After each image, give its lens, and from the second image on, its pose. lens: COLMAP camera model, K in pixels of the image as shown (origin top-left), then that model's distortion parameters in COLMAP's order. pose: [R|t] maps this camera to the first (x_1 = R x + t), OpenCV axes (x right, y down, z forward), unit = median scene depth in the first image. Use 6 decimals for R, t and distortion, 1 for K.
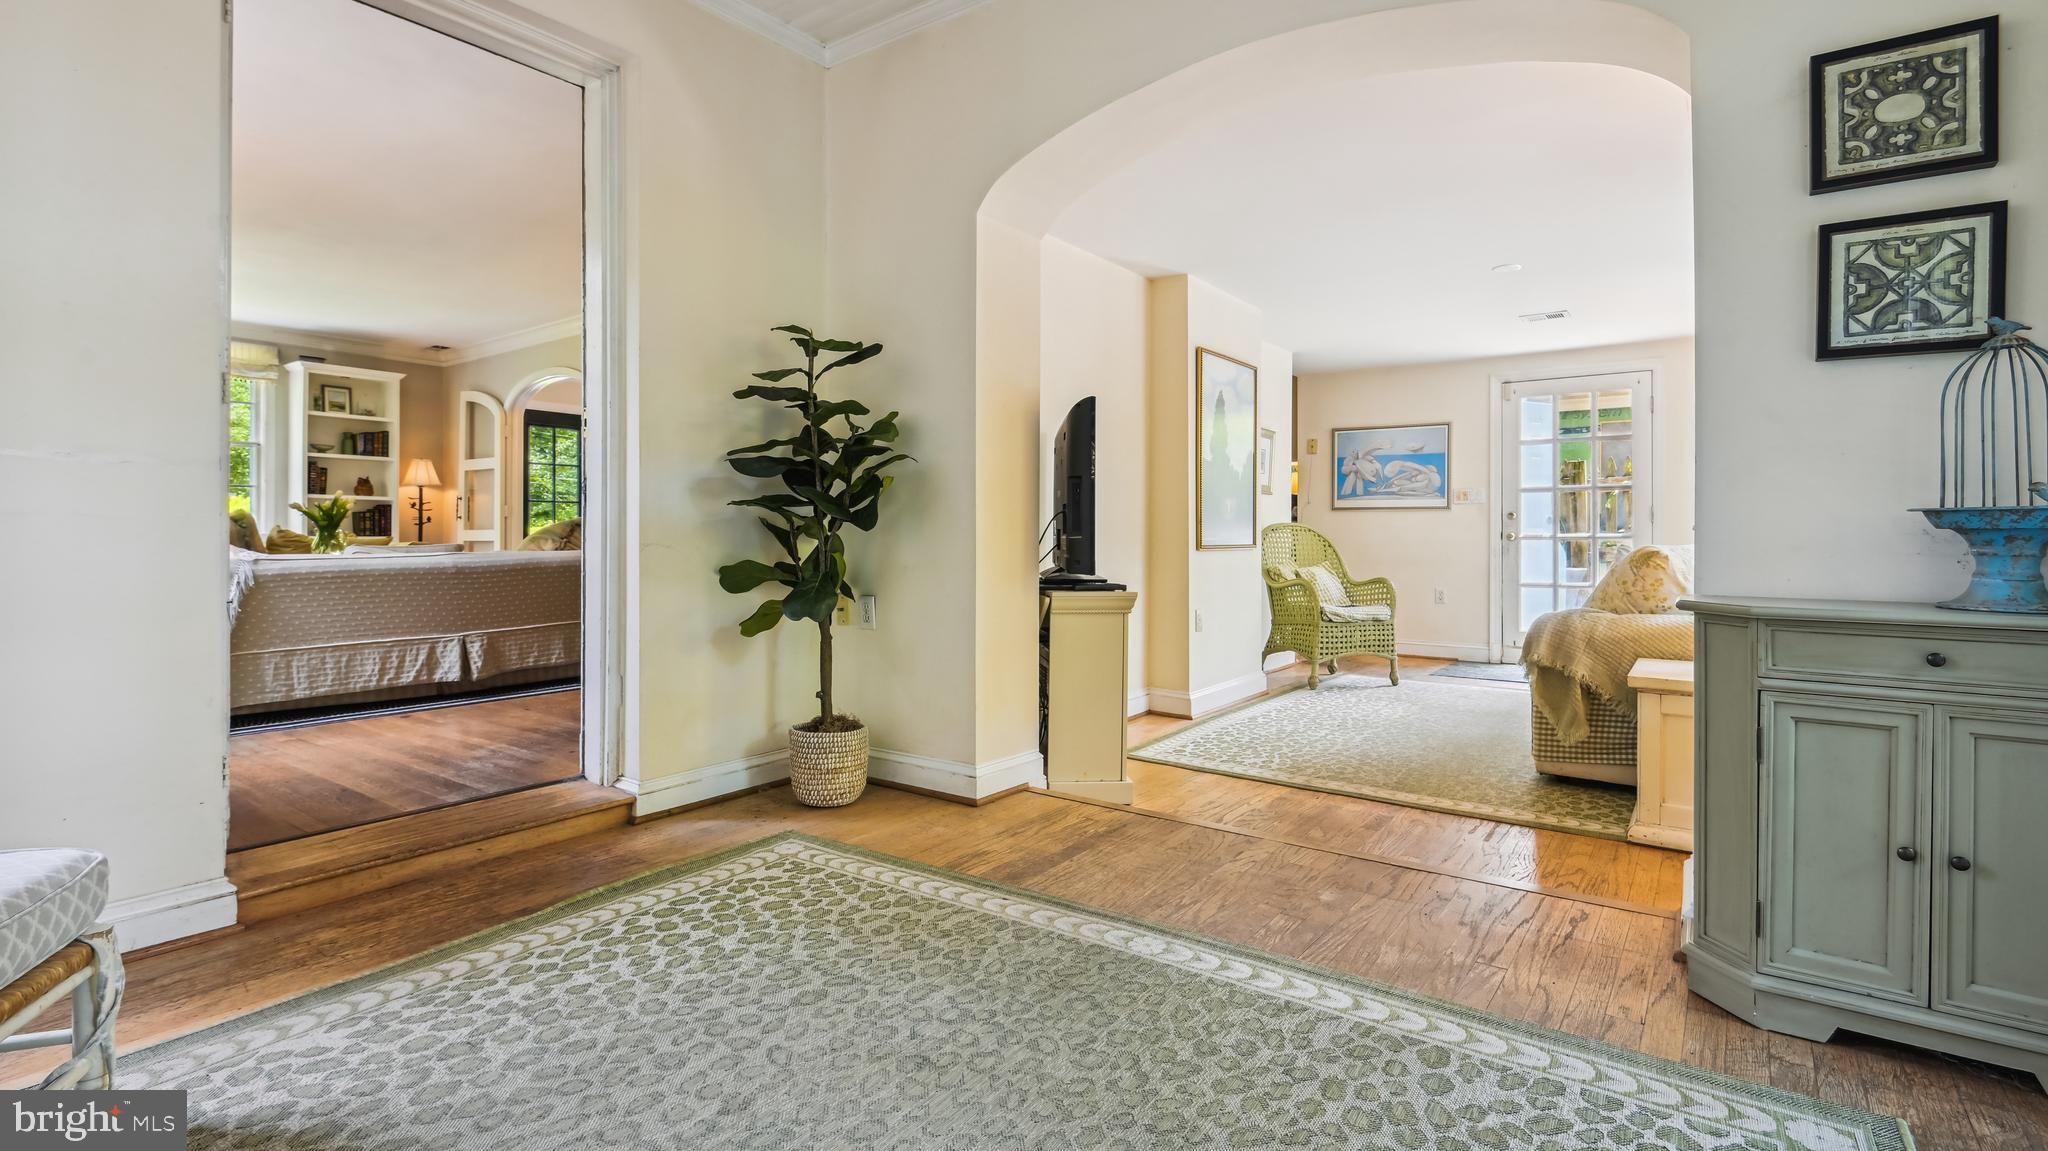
lens RADIAL K [[936.5, 0, 1005.8], [0, 936.5, 534.9], [0, 0, 1]] dist [0.008931, -0.002764]
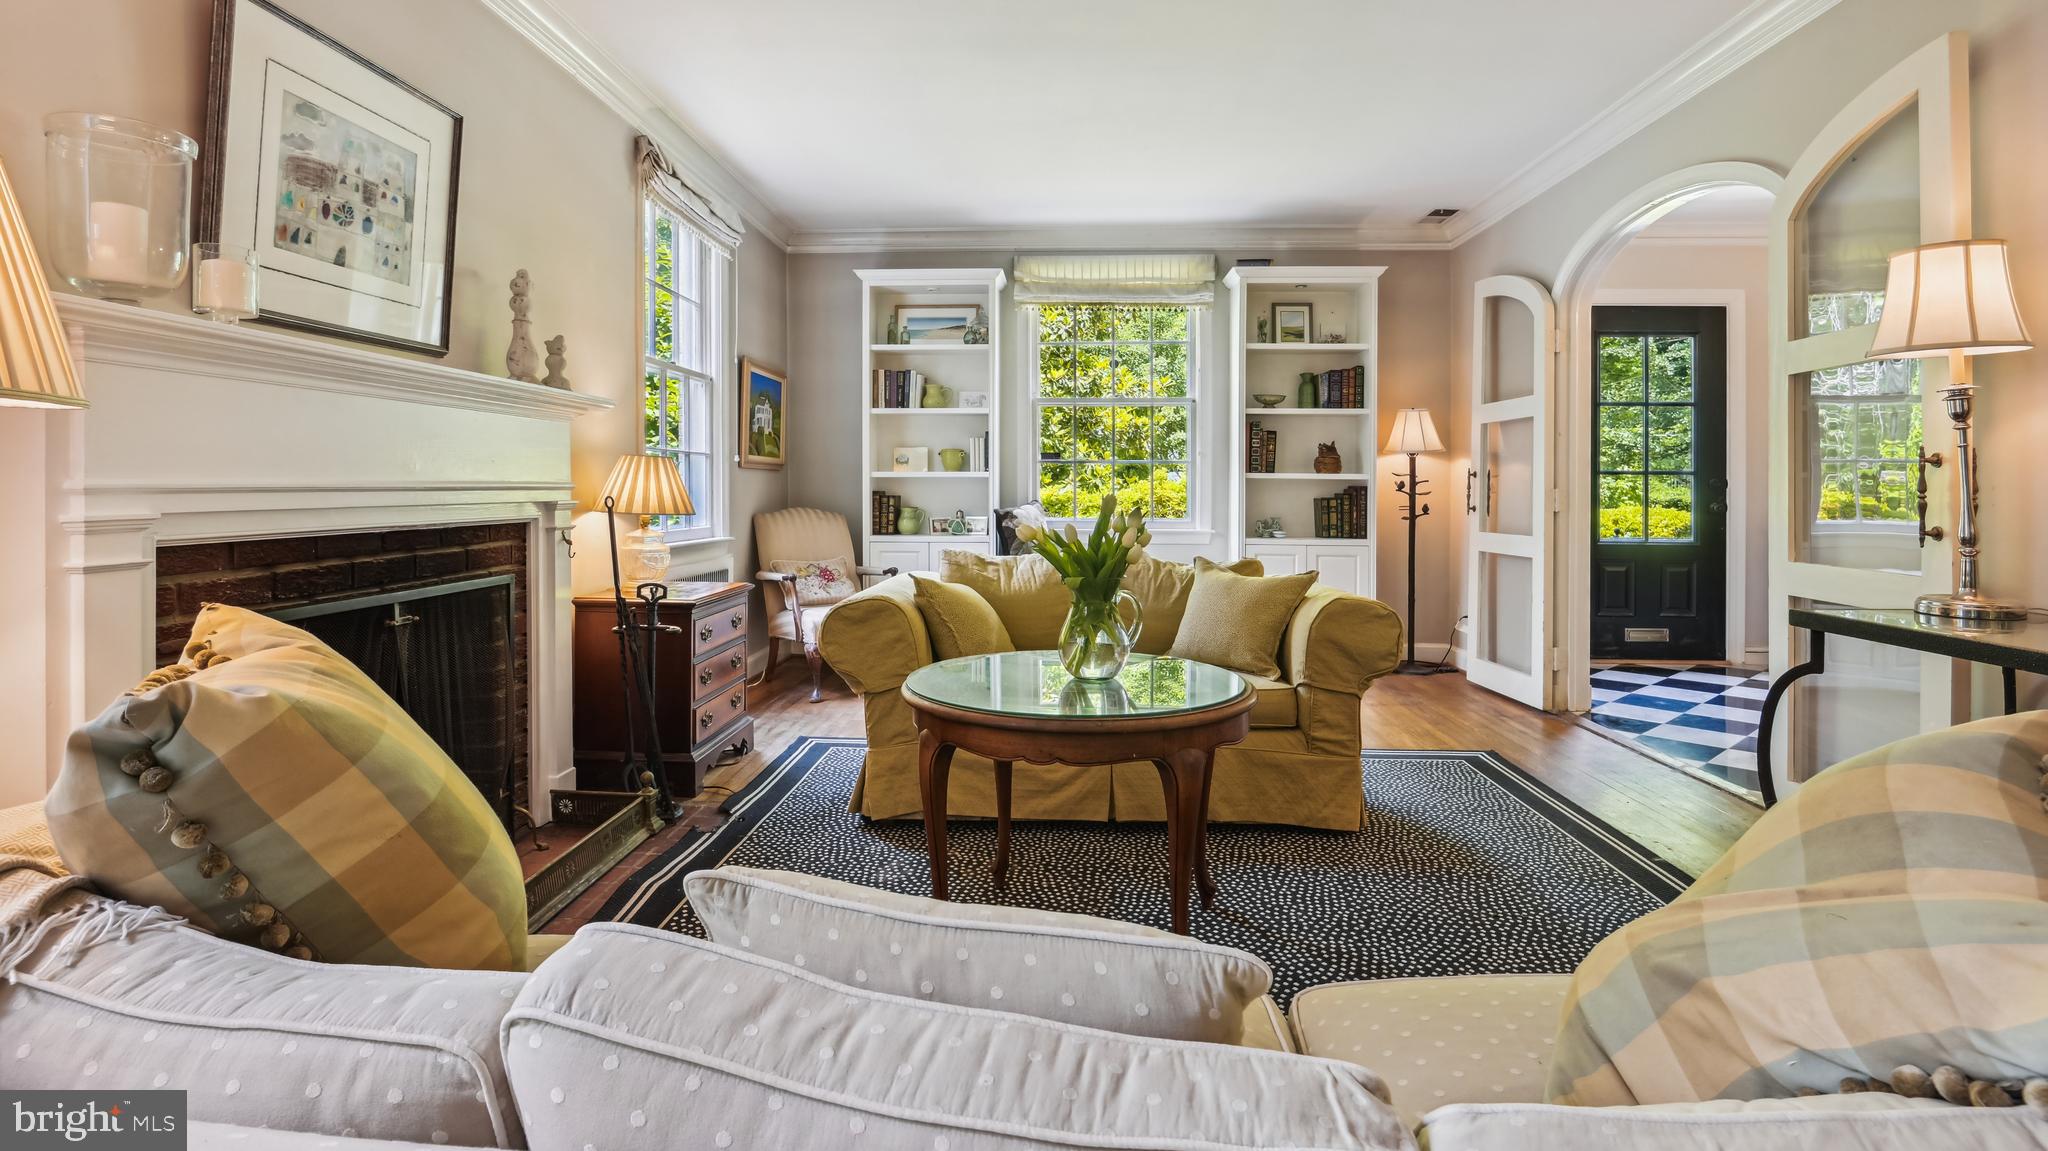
lens RADIAL K [[936.5, 0, 1043.8], [0, 936.5, 478.7], [0, 0, 1]] dist [0.008931, -0.002764]
pose [[0.546865, -0.003921, -0.837212, -0.263778], [-0.004025, 0.999965, -0.007312, -0.032023], [0.837211, 0.007368, 0.546830, 0.498288]]
